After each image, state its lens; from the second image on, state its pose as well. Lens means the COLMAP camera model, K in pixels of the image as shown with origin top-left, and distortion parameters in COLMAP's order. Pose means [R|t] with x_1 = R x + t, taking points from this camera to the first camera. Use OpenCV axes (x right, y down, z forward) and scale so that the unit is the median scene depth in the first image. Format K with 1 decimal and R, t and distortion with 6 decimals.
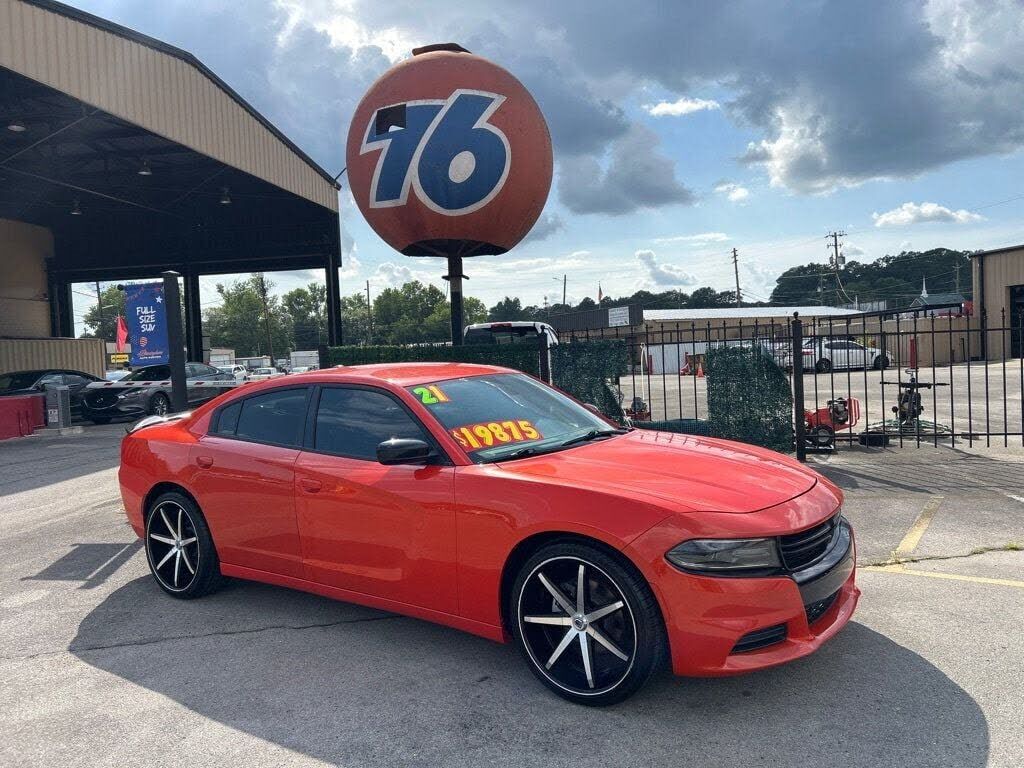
lens RADIAL K [[909.8, 0, 512.0], [0, 909.8, 384.0], [0, 0, 1]] dist [0.113958, -0.147423]
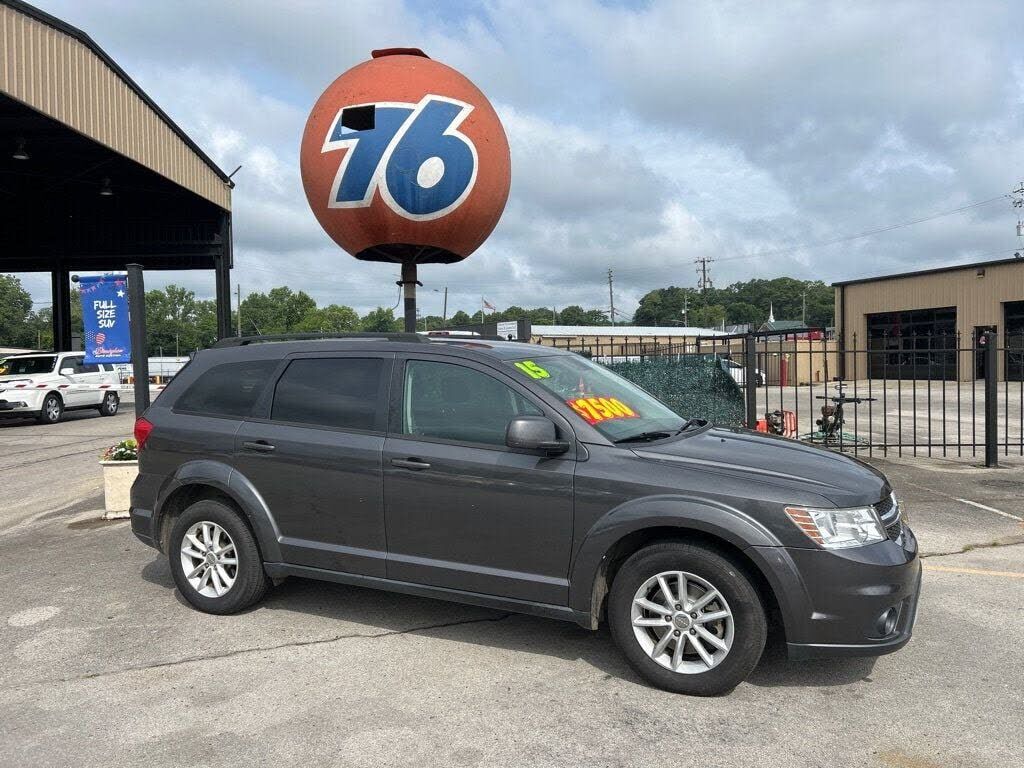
lens RADIAL K [[909.8, 0, 512.0], [0, 909.8, 384.0], [0, 0, 1]] dist [0.113958, -0.147423]
pose [[0.980643, 0.019449, 0.194835, -0.143782], [-0.016222, 0.999704, -0.018142, 0.008071], [-0.195130, 0.014630, 0.980668, 0.010900]]
